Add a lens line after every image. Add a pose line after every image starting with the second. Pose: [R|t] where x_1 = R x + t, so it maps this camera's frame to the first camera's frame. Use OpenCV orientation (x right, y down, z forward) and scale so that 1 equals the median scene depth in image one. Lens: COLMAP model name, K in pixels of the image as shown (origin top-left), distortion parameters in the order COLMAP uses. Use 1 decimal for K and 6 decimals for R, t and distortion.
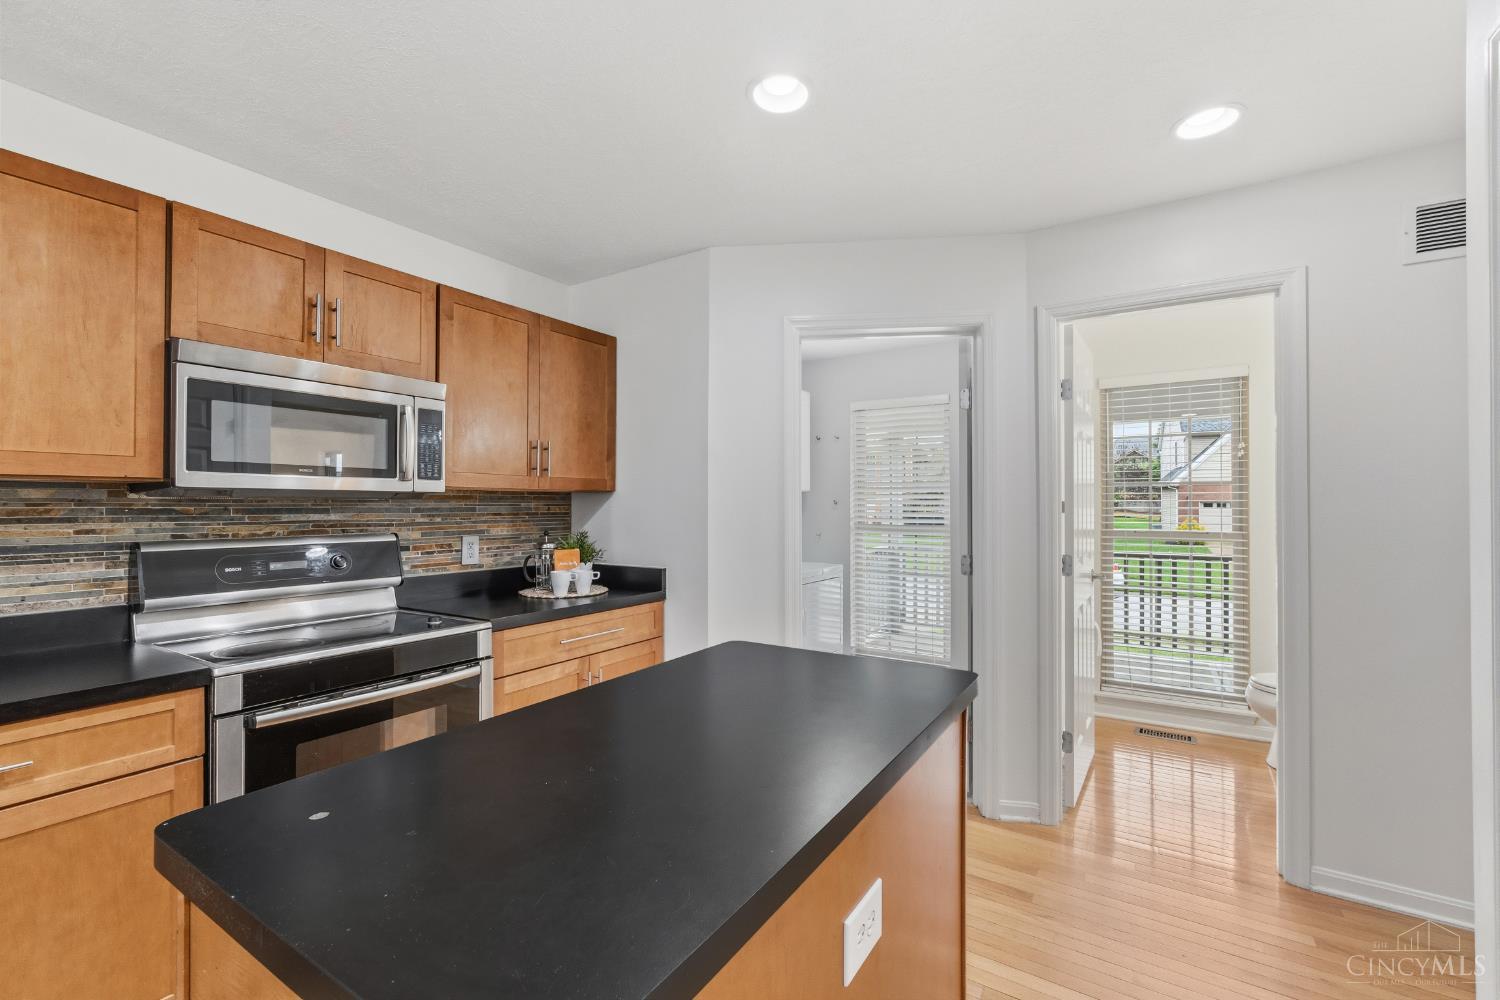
lens RADIAL K [[643.7, 0, 748.3], [0, 643.7, 498.1], [0, 0, 1]] dist [-0.006569, 0.001130]
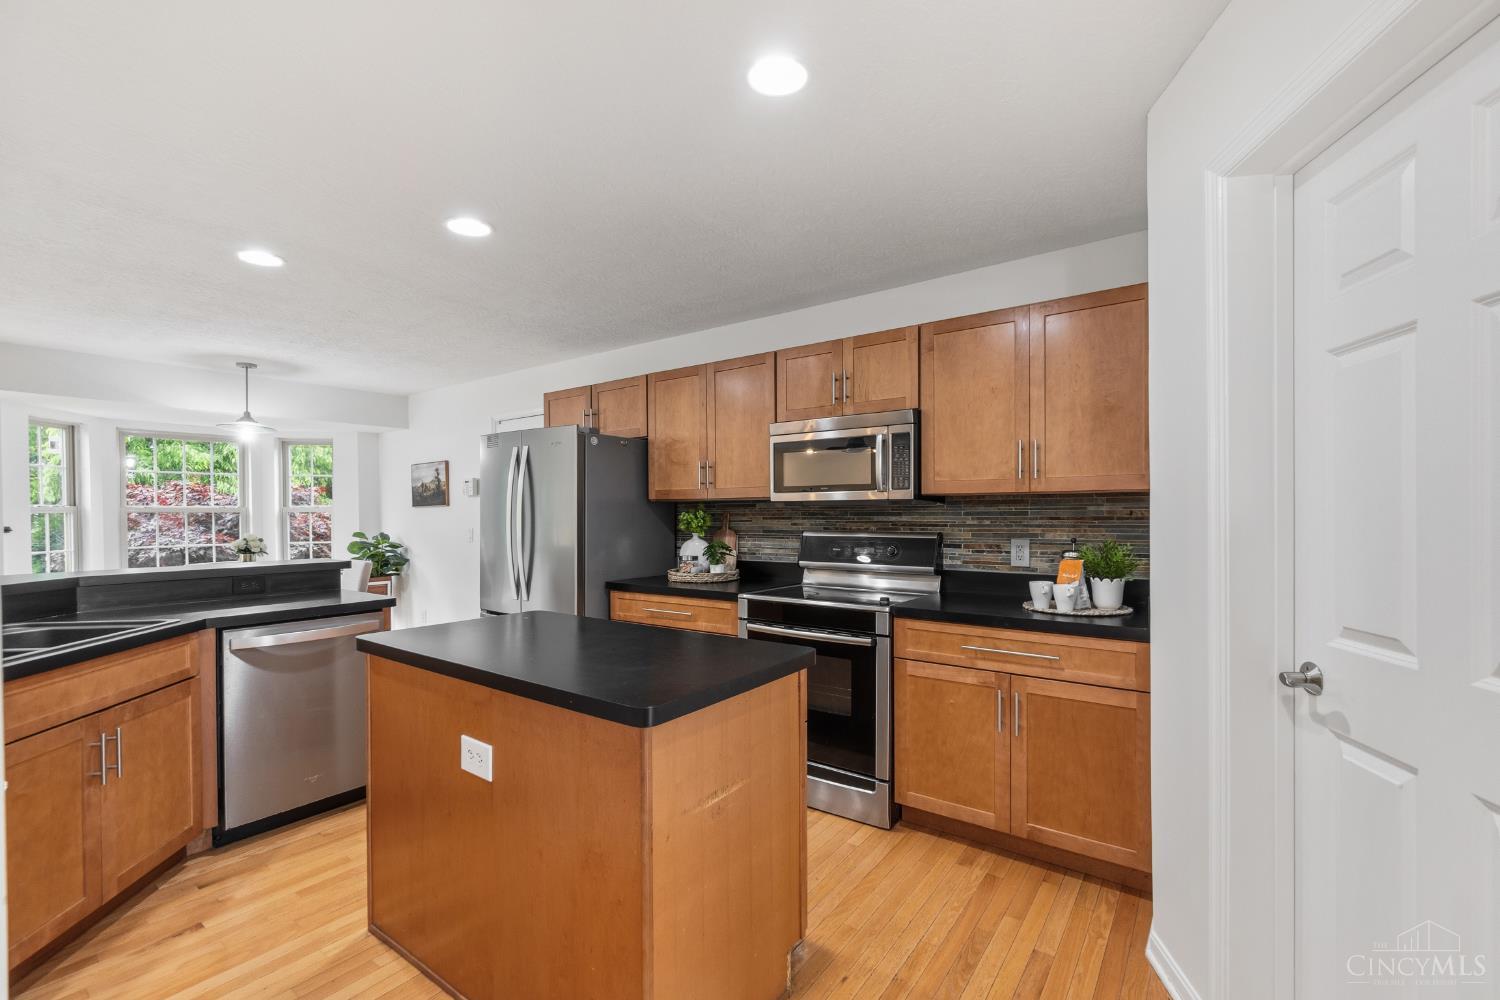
lens RADIAL K [[643.7, 0, 742.9], [0, 643.7, 519.4], [0, 0, 1]] dist [-0.006569, 0.001130]
pose [[-0.077002, 0.014807, -0.996921, 0.770378], [0.019132, 0.999728, 0.013371, 0.006313], [0.996847, -0.018043, -0.077264, 0.781034]]
